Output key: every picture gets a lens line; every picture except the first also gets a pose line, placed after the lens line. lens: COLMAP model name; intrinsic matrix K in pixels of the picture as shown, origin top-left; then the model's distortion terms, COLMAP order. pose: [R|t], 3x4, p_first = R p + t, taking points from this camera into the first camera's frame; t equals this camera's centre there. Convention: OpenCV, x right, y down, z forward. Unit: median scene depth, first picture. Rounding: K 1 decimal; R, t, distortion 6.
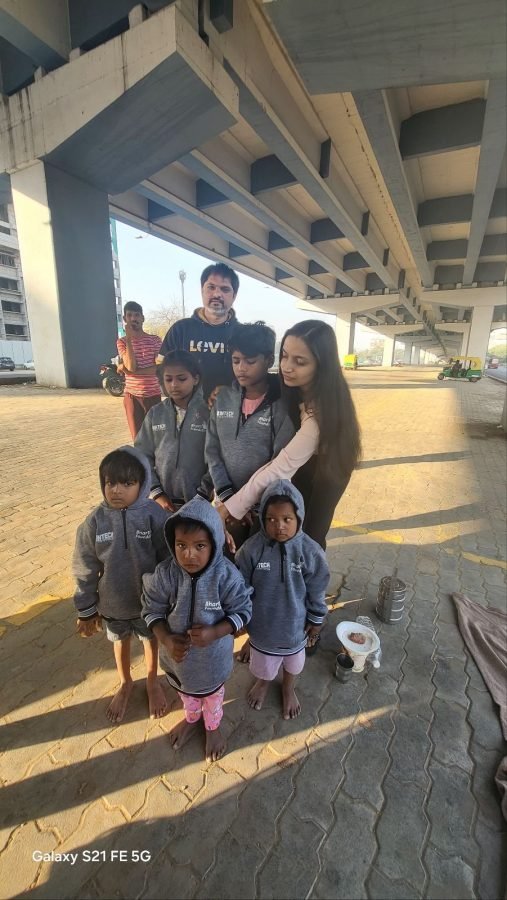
lens RADIAL K [[352.4, 0, 258.9], [0, 352.4, 450.3], [0, 0, 1]] dist [-0.012319, 0.001520]
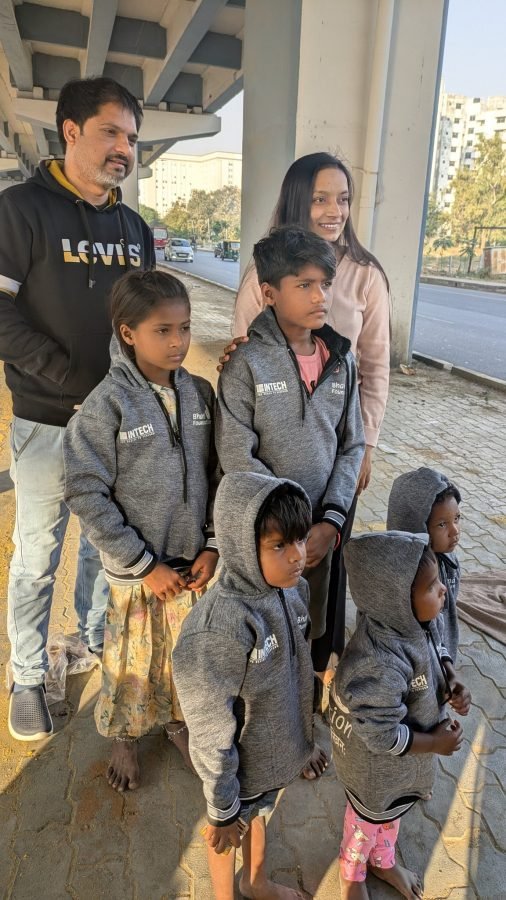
lens RADIAL K [[676.1, 0, 255.1], [0, 676.1, 450.5], [0, 0, 1]] dist [0.002192, -0.001102]
pose [[0.699920, -0.198283, 0.686145, -0.688938], [0.145849, 0.980127, 0.134461, -0.119895], [-0.699171, 0.005961, 0.714930, 0.181605]]
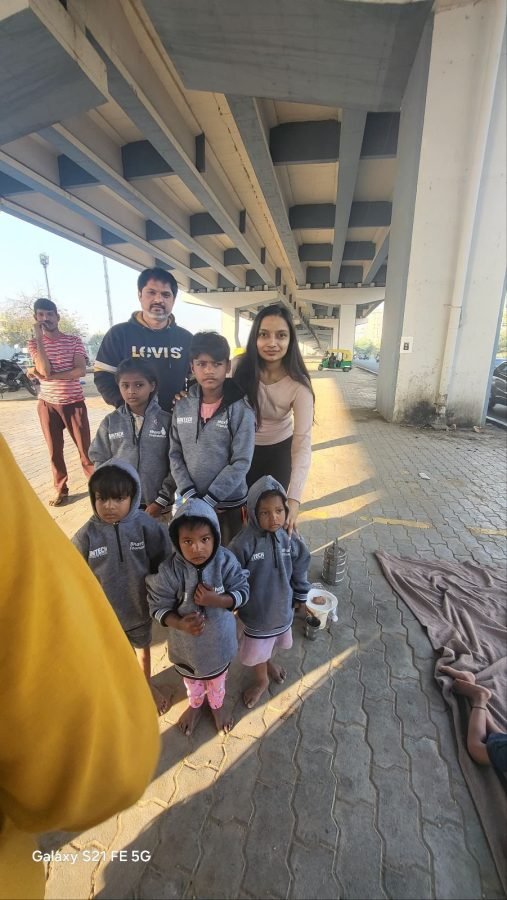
lens RADIAL K [[352.4, 0, 253.7], [0, 352.4, 449.6], [0, 0, 1]] dist [-0.012319, 0.001520]
pose [[0.952994, -0.090373, 0.289199, -0.181861], [0.085103, 0.995897, 0.030774, -0.020653], [-0.290793, -0.004716, 0.956774, -0.052843]]
